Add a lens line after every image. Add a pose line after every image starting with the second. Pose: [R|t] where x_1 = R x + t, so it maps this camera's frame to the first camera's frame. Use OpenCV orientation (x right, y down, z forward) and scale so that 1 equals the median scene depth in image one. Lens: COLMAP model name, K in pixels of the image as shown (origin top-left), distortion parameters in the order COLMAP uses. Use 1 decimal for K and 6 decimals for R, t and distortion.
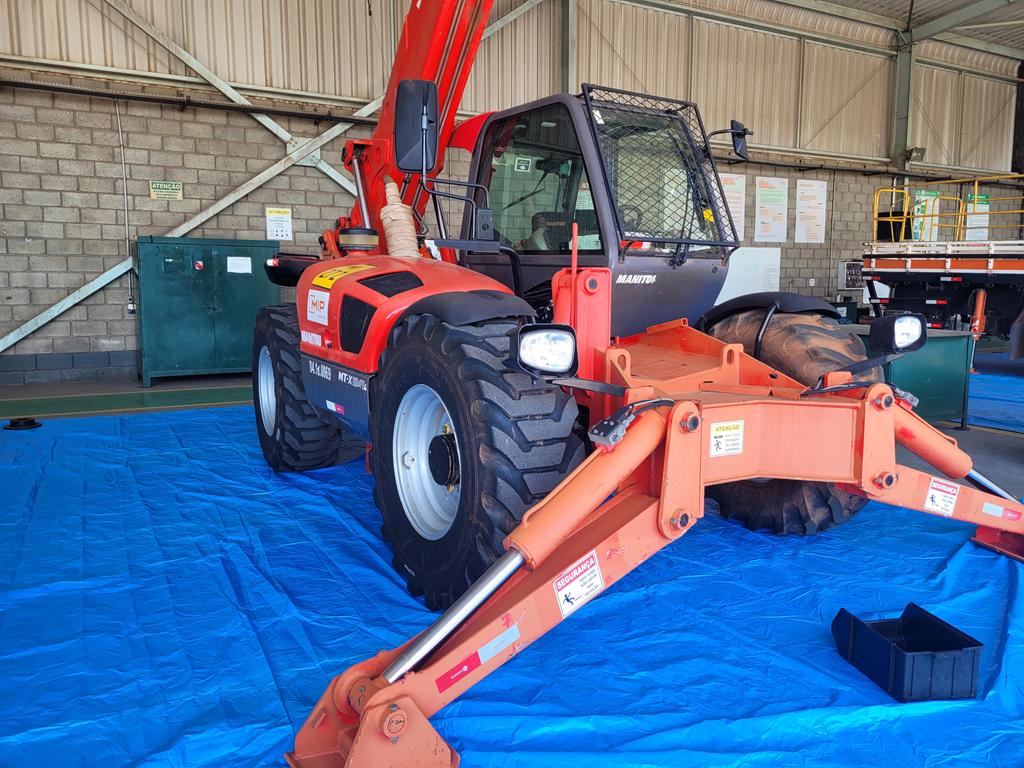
lens RADIAL K [[778.2, 0, 524.6], [0, 778.2, 368.7], [0, 0, 1]] dist [0.050381, -0.034860]
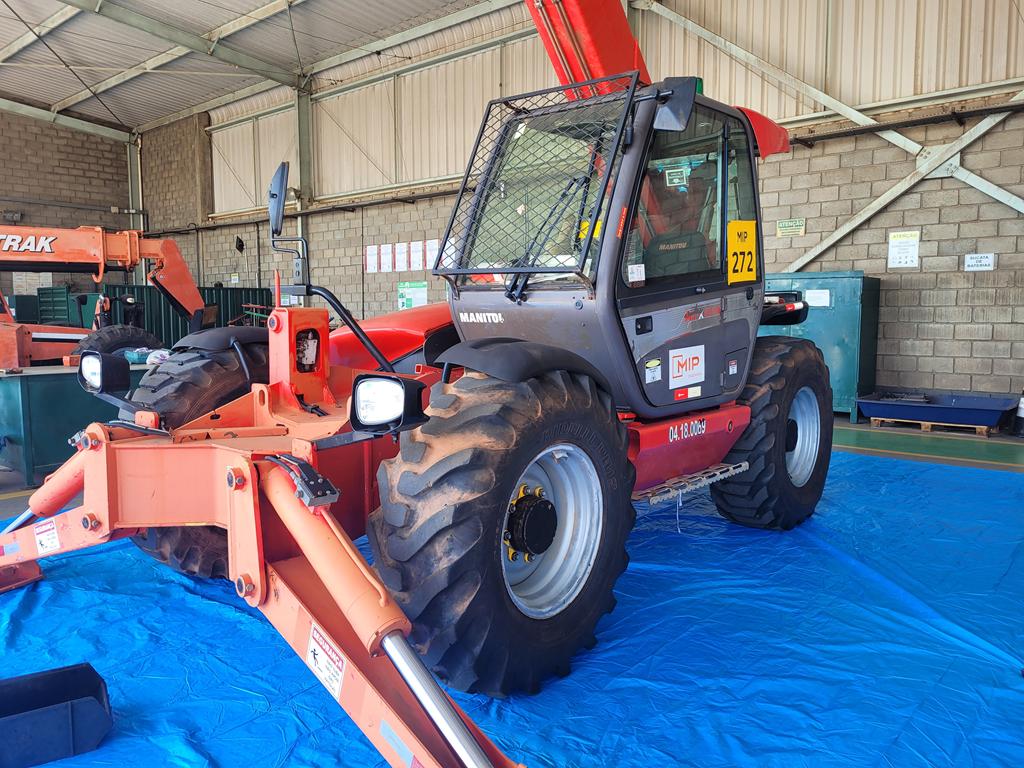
lens RADIAL K [[778.2, 0, 510.1], [0, 778.2, 376.5], [0, 0, 1]] dist [0.050381, -0.034860]
pose [[0.328752, 0.077360, -0.941242, 0.957547], [-0.103852, 0.993557, 0.045386, -0.092523], [0.938689, 0.082829, 0.334668, 0.746518]]
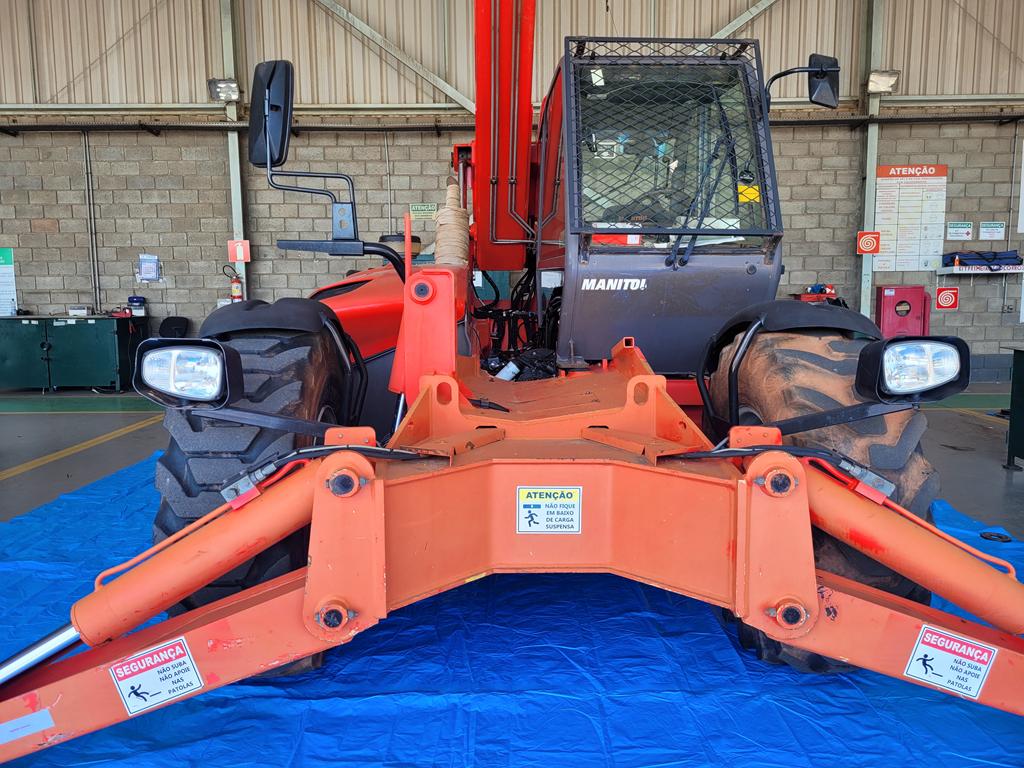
lens RADIAL K [[778.2, 0, 503.6], [0, 778.2, 384.3], [0, 0, 1]] dist [0.050381, -0.034860]
pose [[0.867059, 0.049376, -0.495753, 0.430037], [-0.048632, 0.998713, 0.014412, -0.023346], [0.495827, 0.011613, 0.868344, 0.286422]]
